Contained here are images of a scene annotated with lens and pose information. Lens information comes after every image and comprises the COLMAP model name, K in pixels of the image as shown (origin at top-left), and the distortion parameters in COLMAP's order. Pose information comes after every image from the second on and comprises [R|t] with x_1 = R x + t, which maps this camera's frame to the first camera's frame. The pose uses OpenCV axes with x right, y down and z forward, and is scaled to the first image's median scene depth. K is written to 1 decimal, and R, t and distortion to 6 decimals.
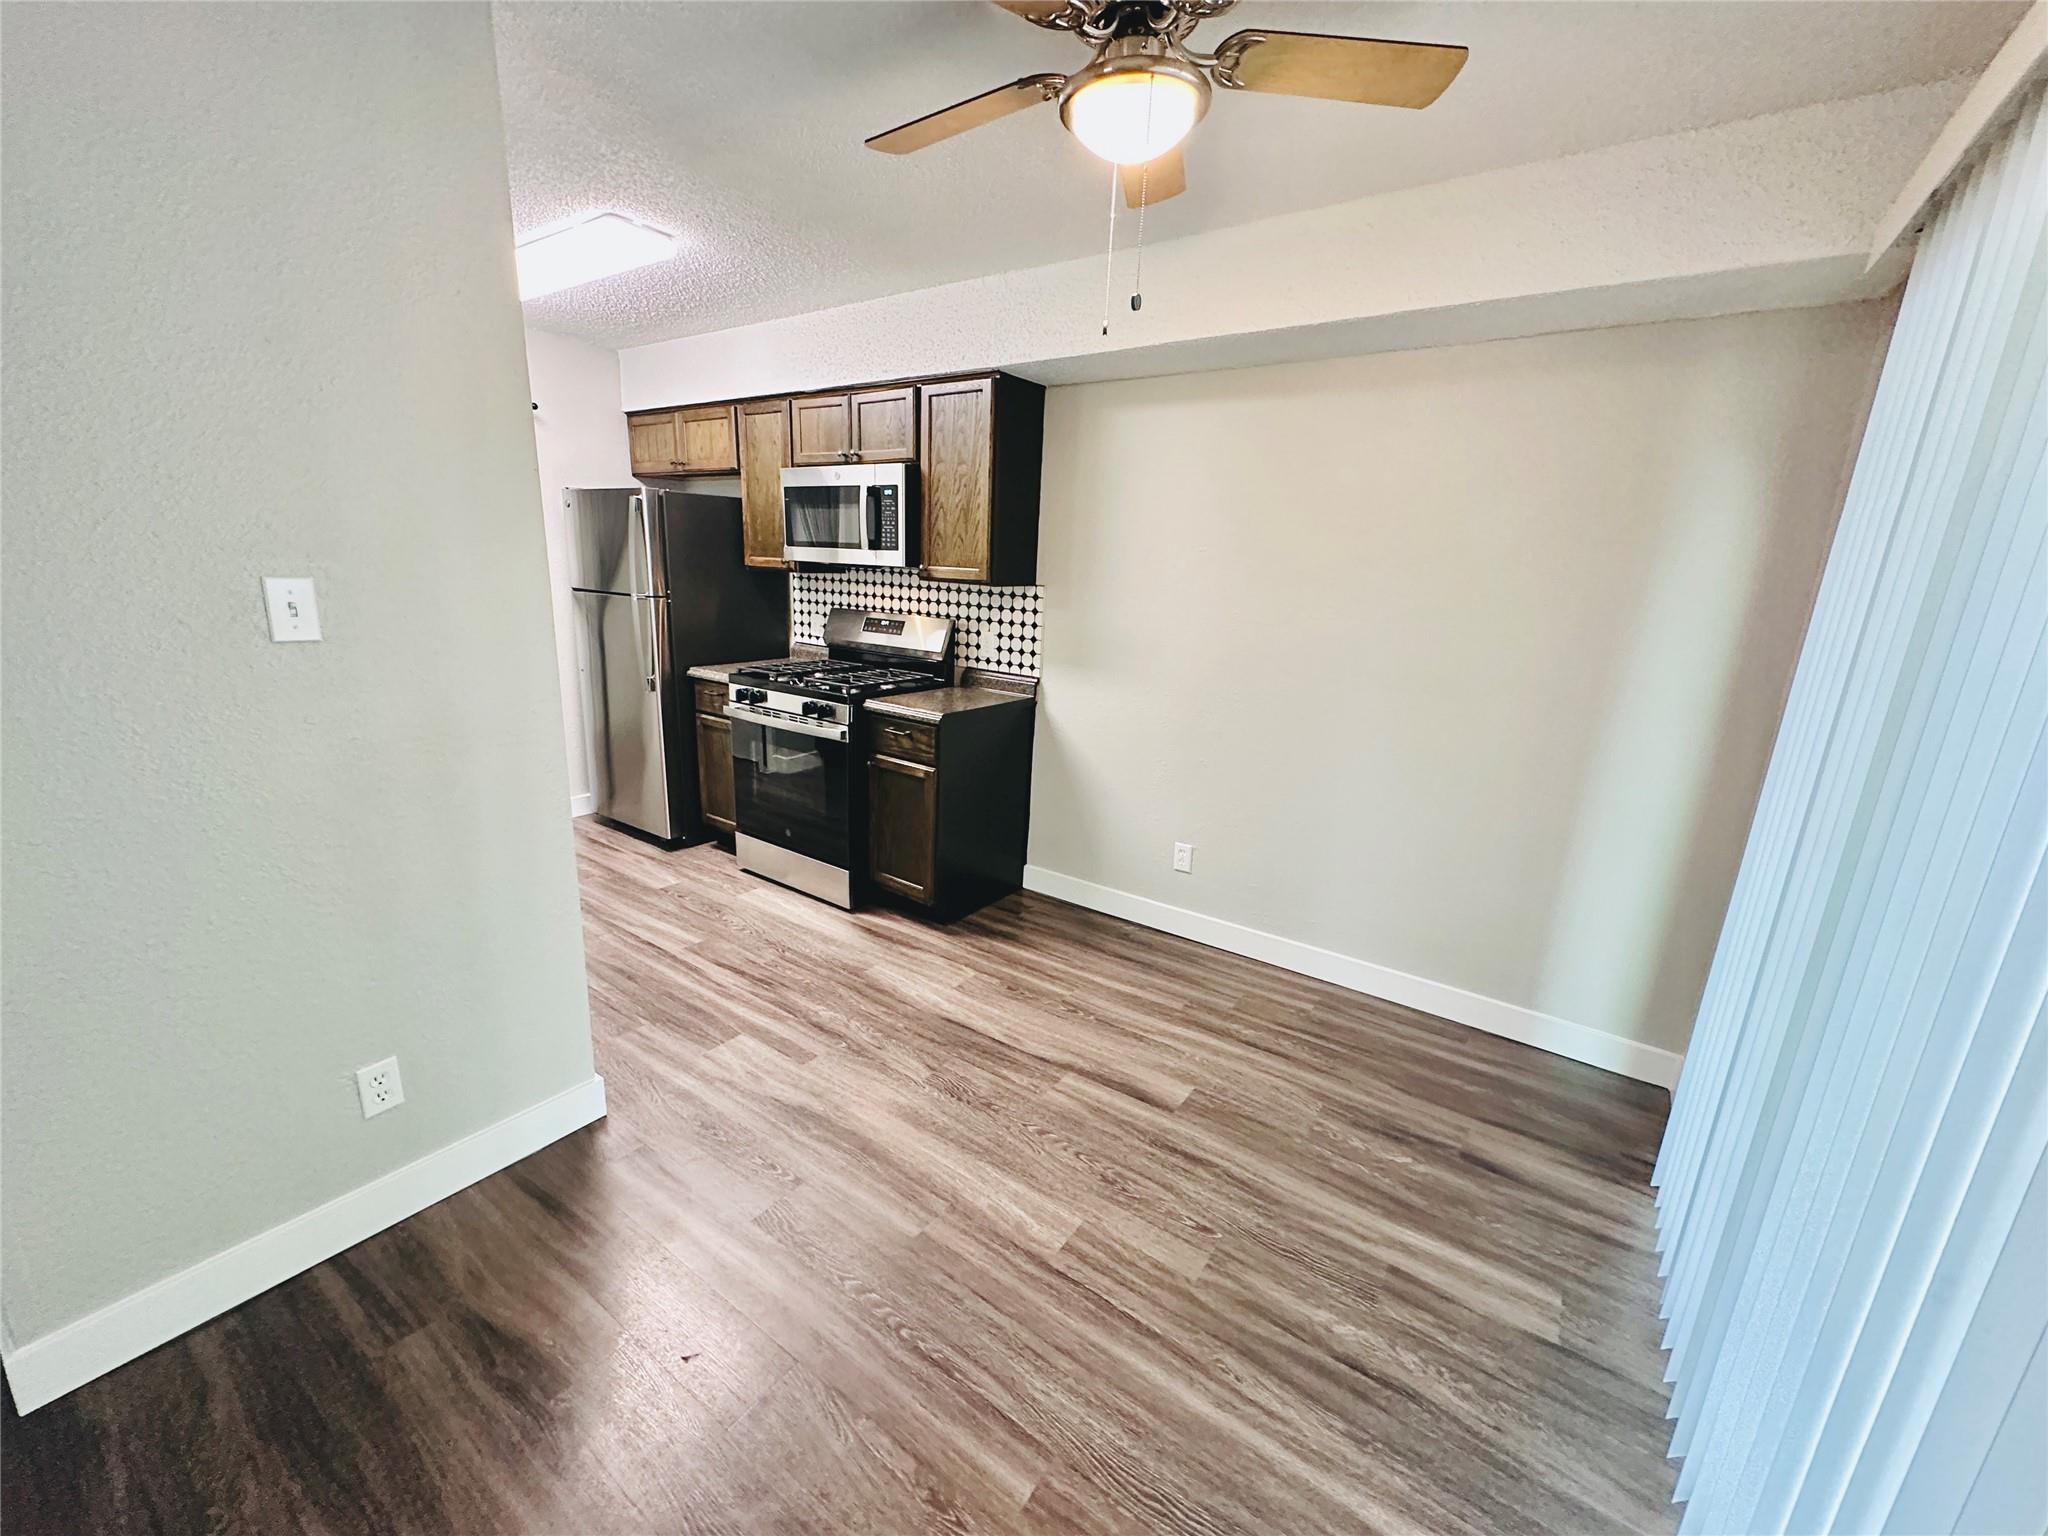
lens RADIAL K [[814.2, 0, 1023.3], [0, 814.2, 761.5], [0, 0, 1]] dist [-0.001708, 0.000339]
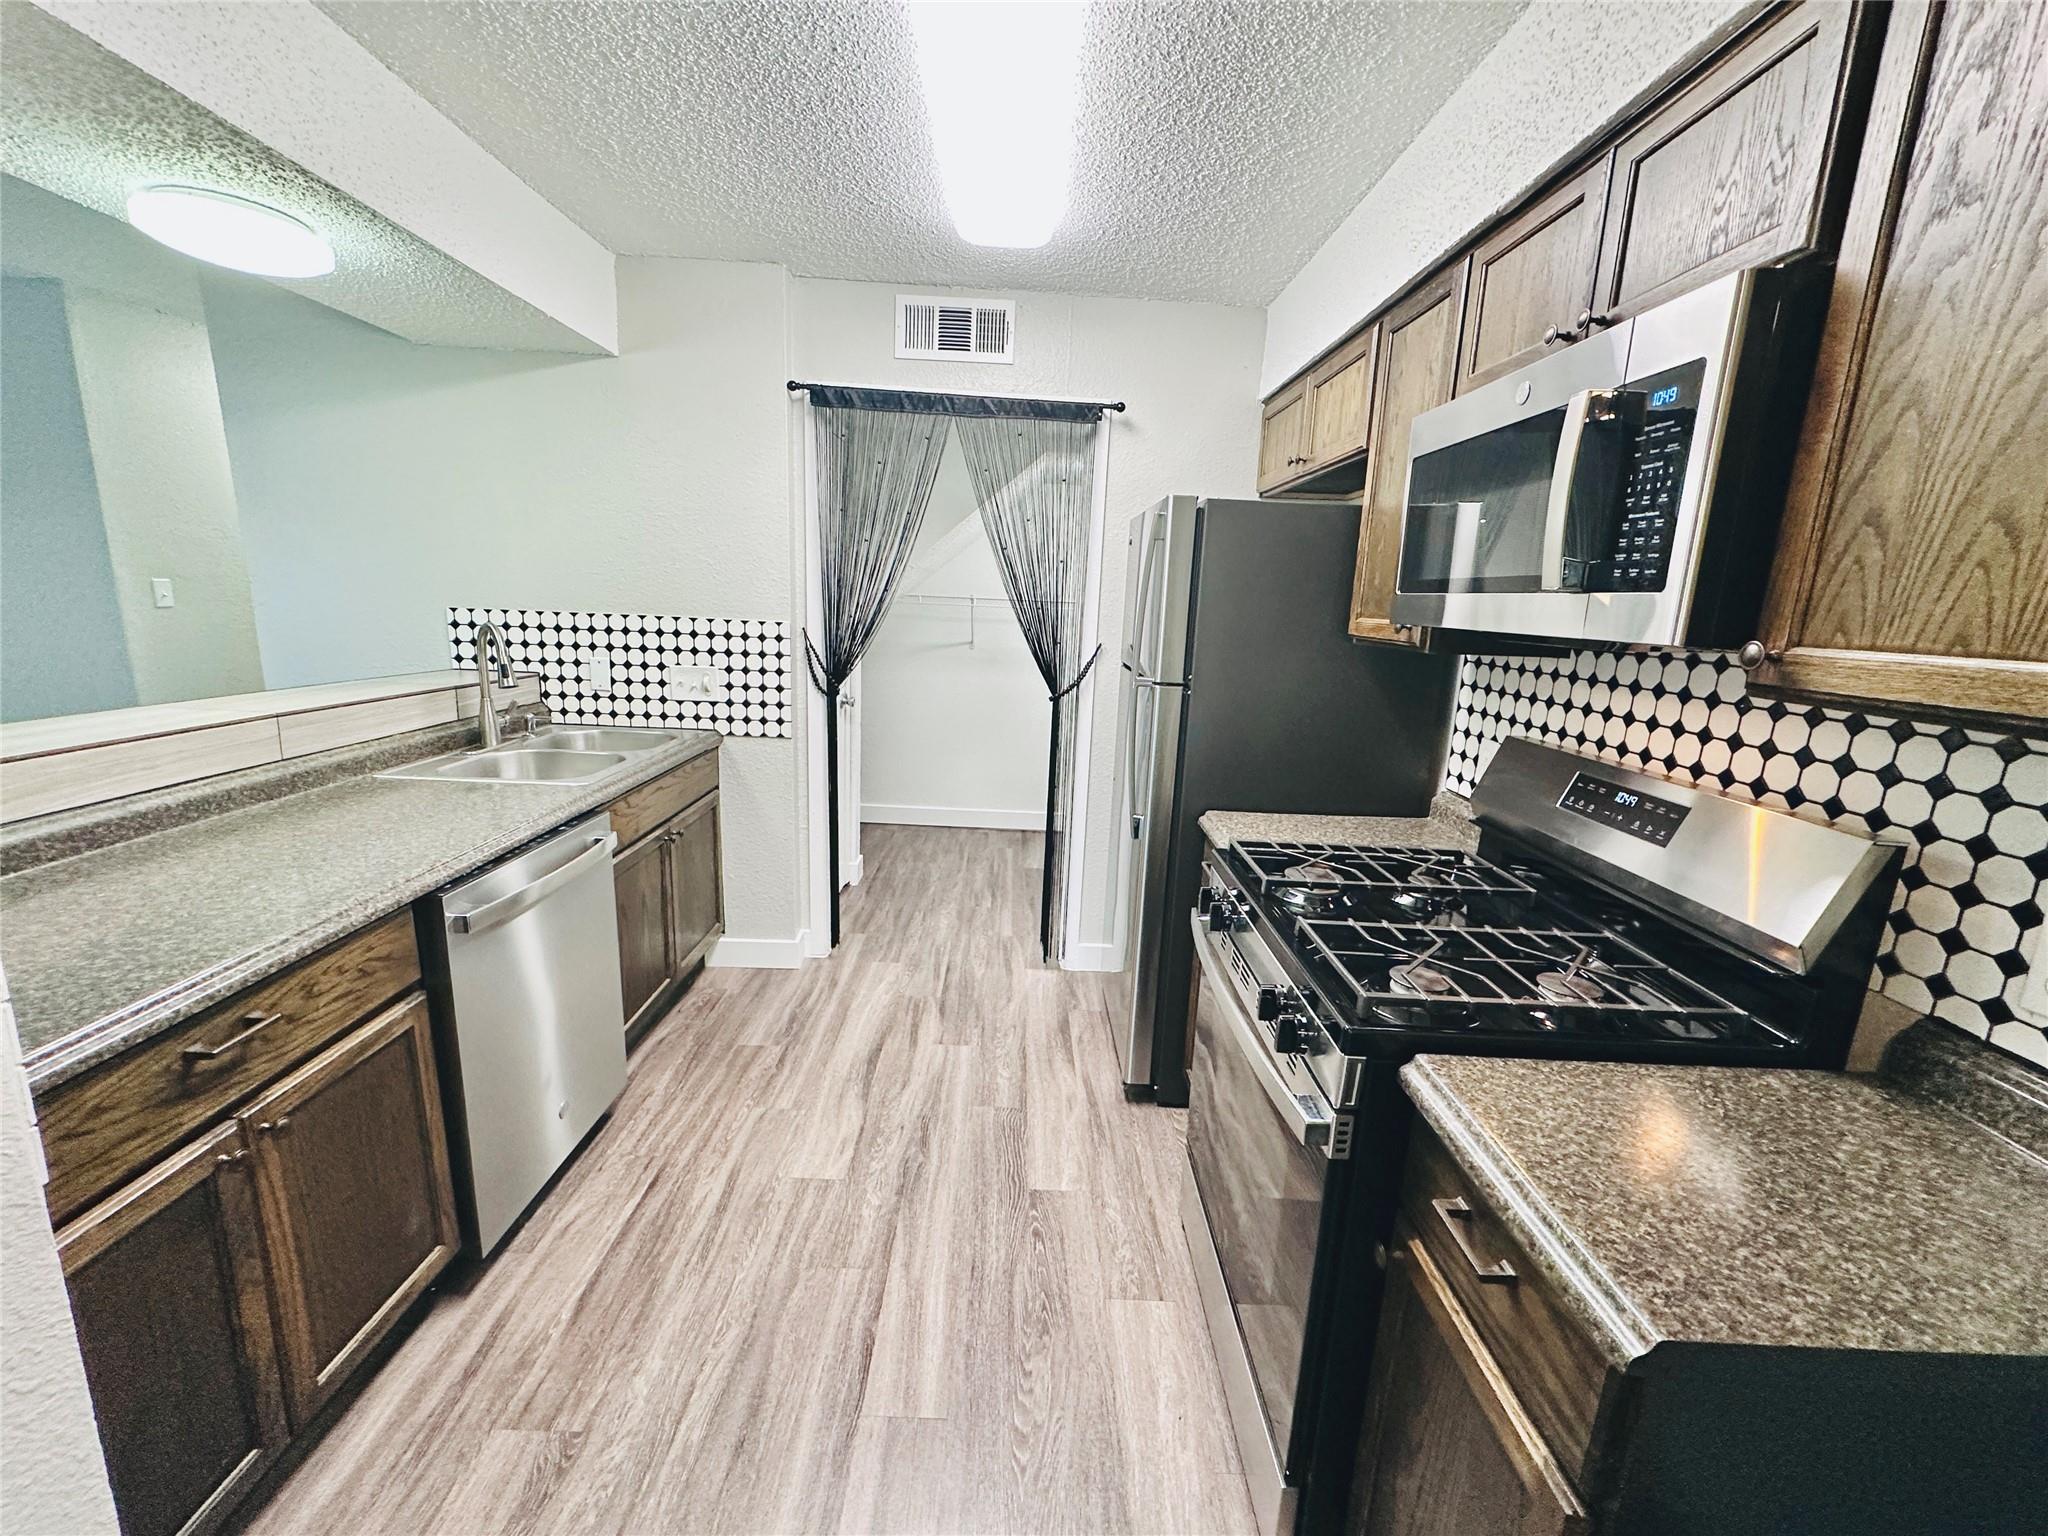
lens RADIAL K [[814.2, 0, 1020.1], [0, 814.2, 765.2], [0, 0, 1]] dist [-0.001708, 0.000339]
pose [[0.577041, 0.149619, -0.802893, -0.041455], [-0.213179, 0.976589, 0.028775, -0.148769], [0.788402, 0.154555, 0.595428, 0.616298]]
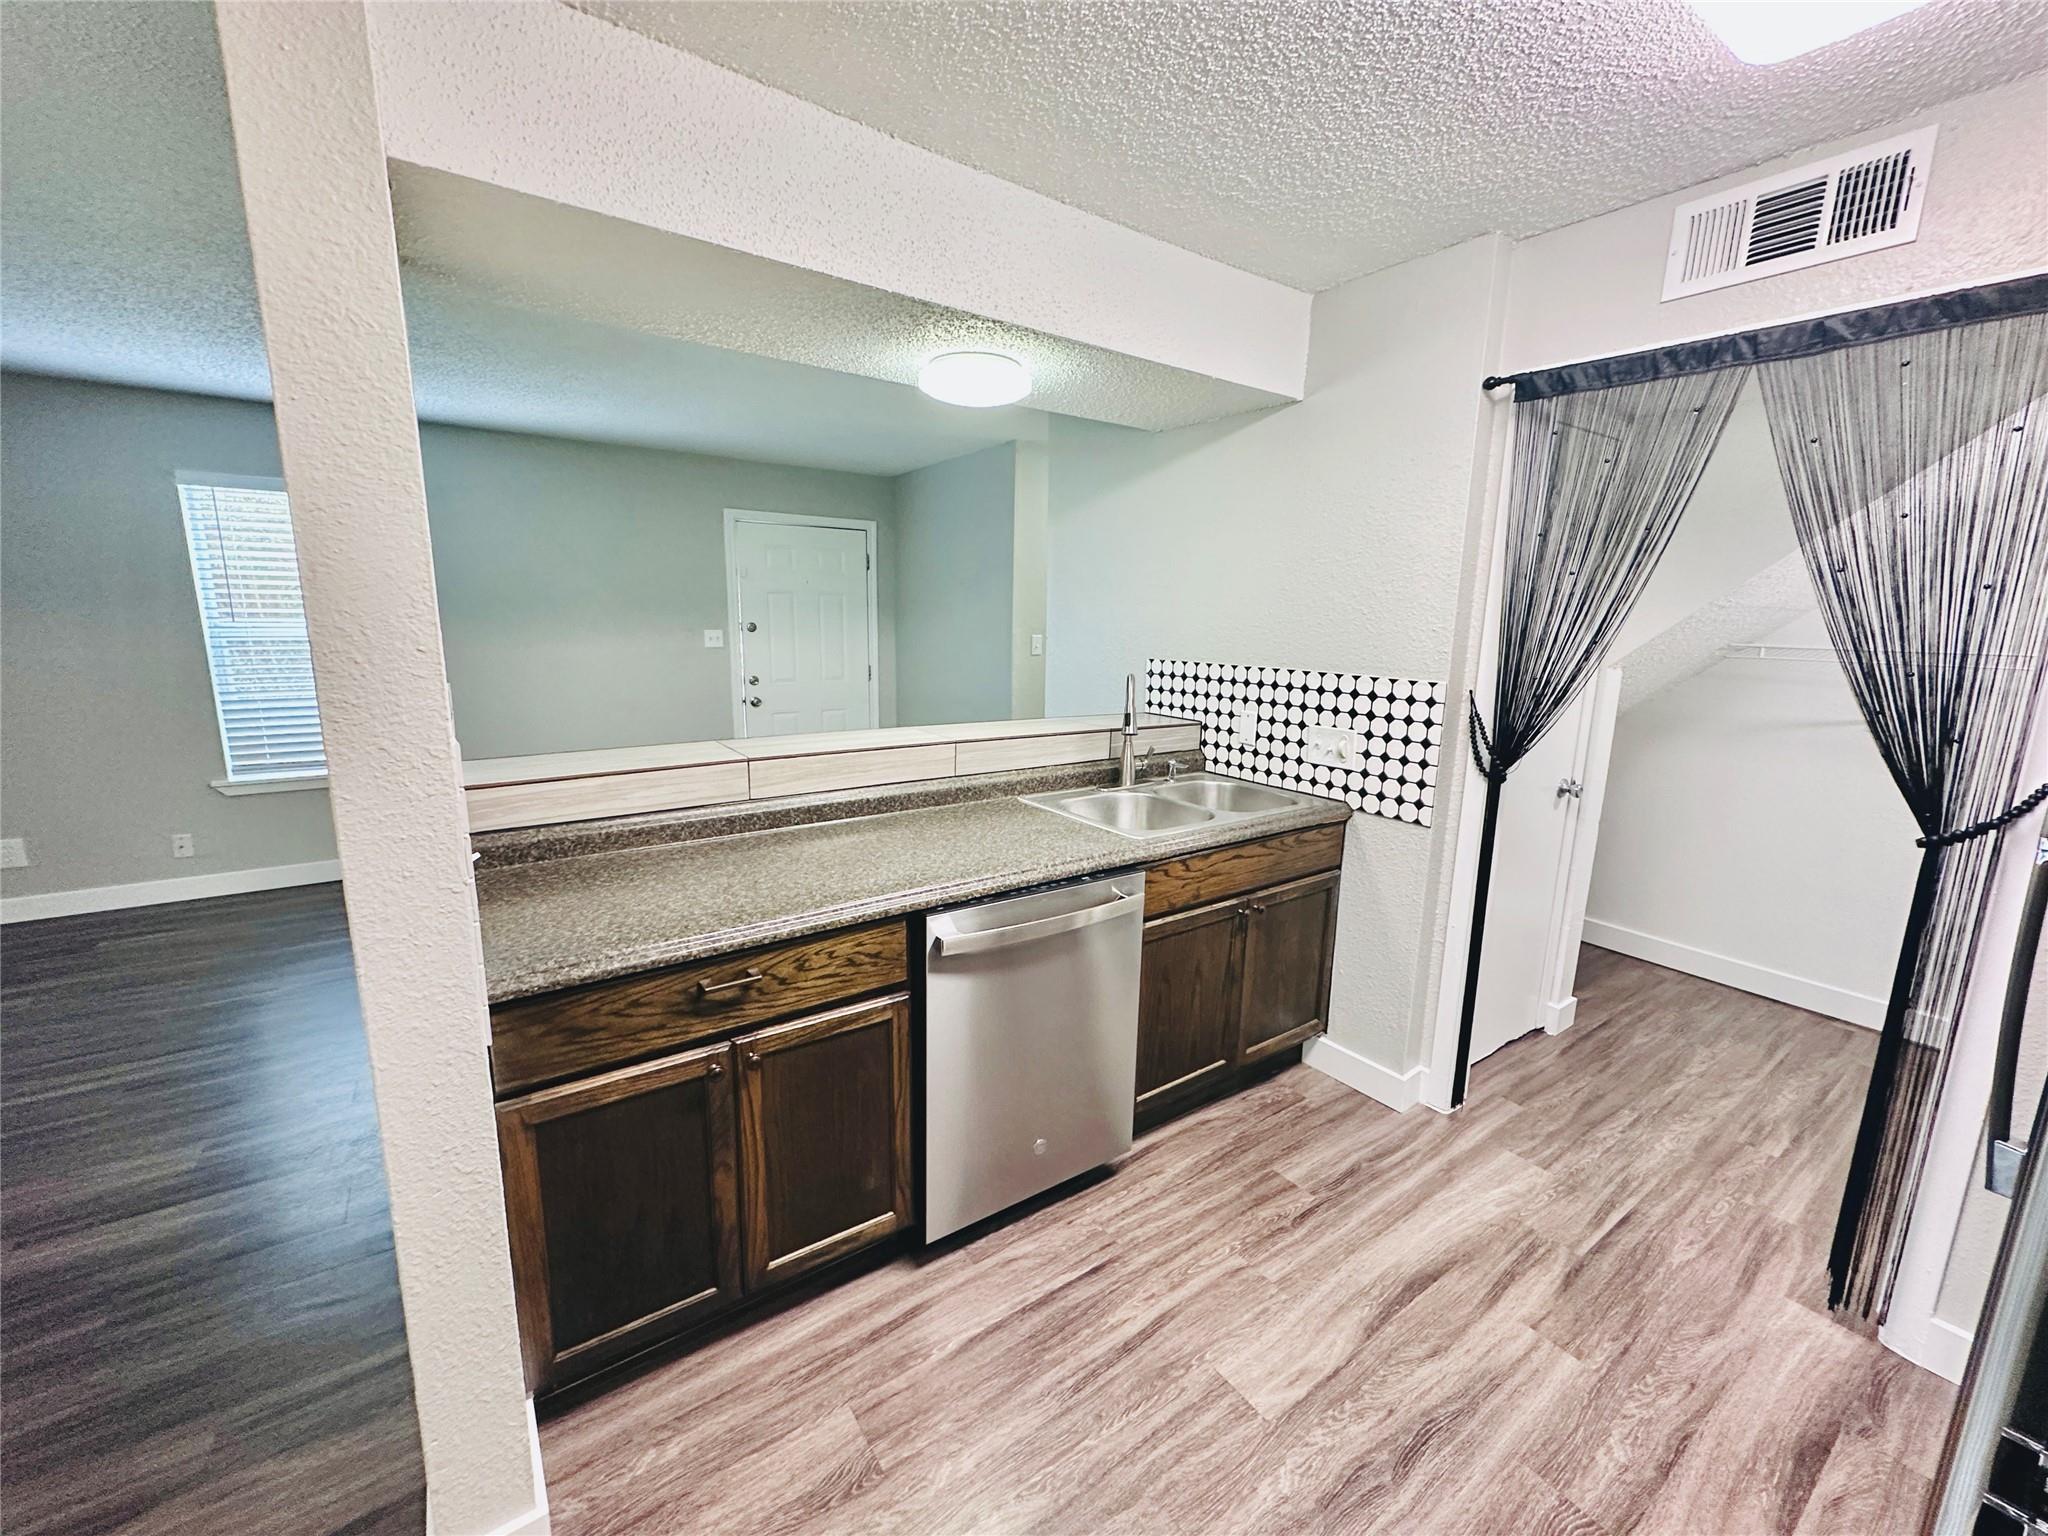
lens RADIAL K [[814.2, 0, 1022.8], [0, 814.2, 765.8], [0, 0, 1]] dist [-0.001708, 0.000339]
pose [[-0.343731, 0.124015, -0.930843, -0.126620], [-0.258664, 0.940393, 0.220804, -0.209863], [0.902742, 0.316672, -0.291164, 0.802997]]
